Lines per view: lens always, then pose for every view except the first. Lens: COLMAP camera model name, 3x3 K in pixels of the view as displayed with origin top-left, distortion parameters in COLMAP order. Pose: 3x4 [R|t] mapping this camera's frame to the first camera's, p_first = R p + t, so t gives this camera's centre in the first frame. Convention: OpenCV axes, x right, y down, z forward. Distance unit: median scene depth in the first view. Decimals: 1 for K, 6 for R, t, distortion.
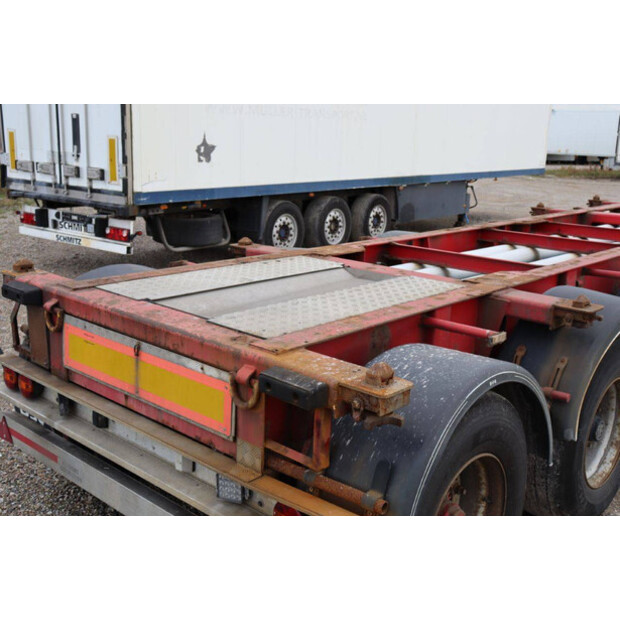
lens RADIAL K [[744.2, 0, 307.3], [0, 744.2, 312.8], [0, 0, 1]] dist [0.006913, 0.000000]
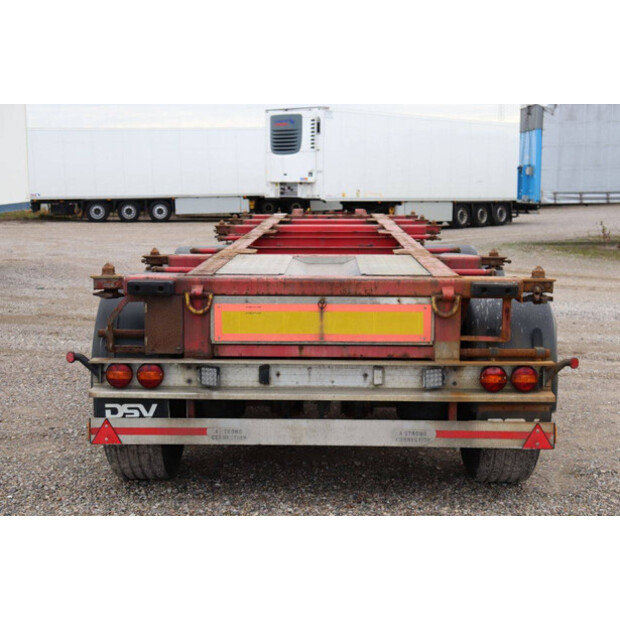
lens RADIAL K [[1057.4, 0, 306.7], [0, 1057.4, 305.3], [0, 0, 1]] dist [0.155159, 0.000000]
pose [[0.746761, -0.108115, 0.656246, -0.499798], [0.179741, 0.982790, -0.042620, 0.043068], [-0.640344, 0.149782, 0.753342, -0.125949]]
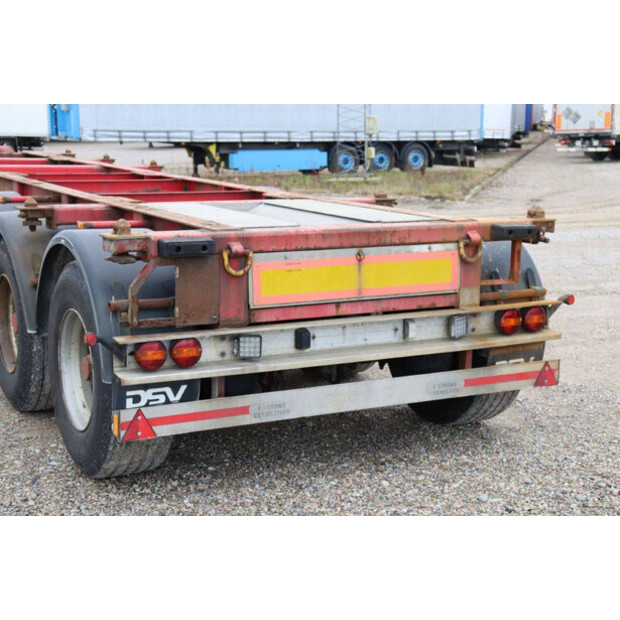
lens RADIAL K [[1057.4, 0, 306.1], [0, 1057.4, 307.8], [0, 0, 1]] dist [0.155159, 0.000000]
pose [[0.331379, -0.192427, 0.923666, -0.625594], [0.226040, 0.966663, 0.120289, -0.031656], [-0.916021, 0.168925, 0.363828, 0.165891]]
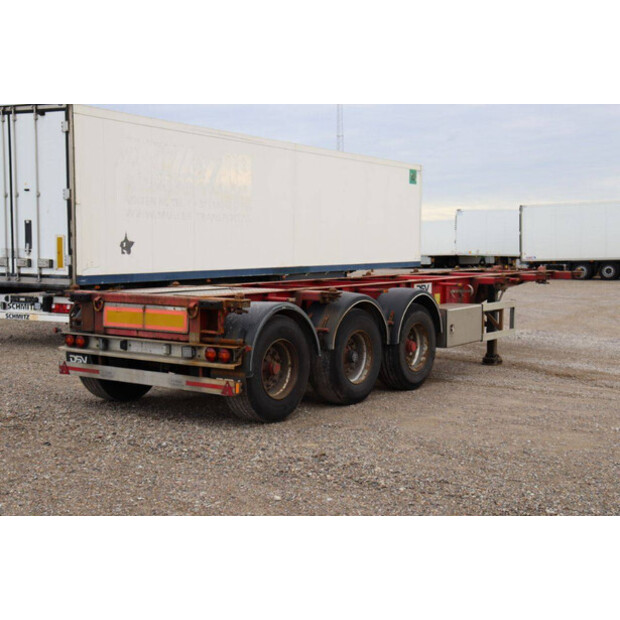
lens RADIAL K [[934.9, 0, 308.2], [0, 934.9, 308.9], [0, 0, 1]] dist [0.107423, 0.000000]
pose [[0.992444, -0.035686, 0.117391, -0.019100], [0.054673, 0.985154, -0.162733, 0.199091], [-0.109841, 0.167921, 0.979662, -0.709827]]
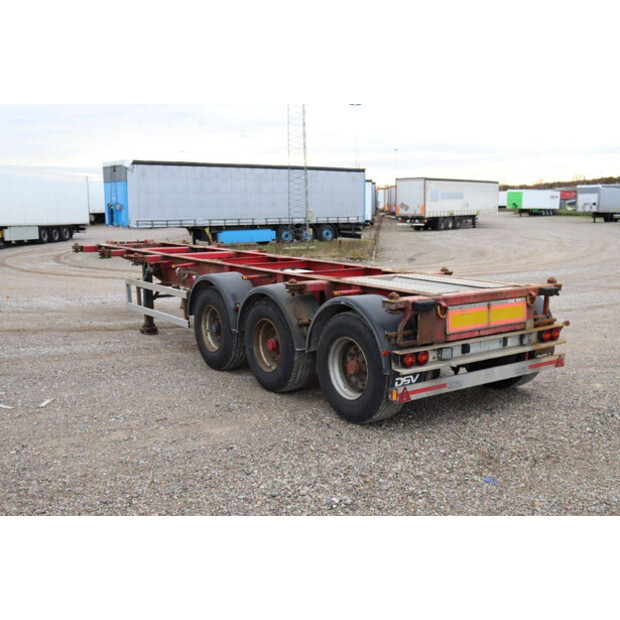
lens RADIAL K [[670.9, 0, 305.6], [0, 670.9, 298.3], [0, 0, 1]] dist [-0.051148, 0.000000]
pose [[0.210045, -0.165530, 0.963577, -0.820714], [0.240431, 0.964043, 0.113200, -0.121366], [-0.947668, 0.207897, 0.242291, 0.354918]]
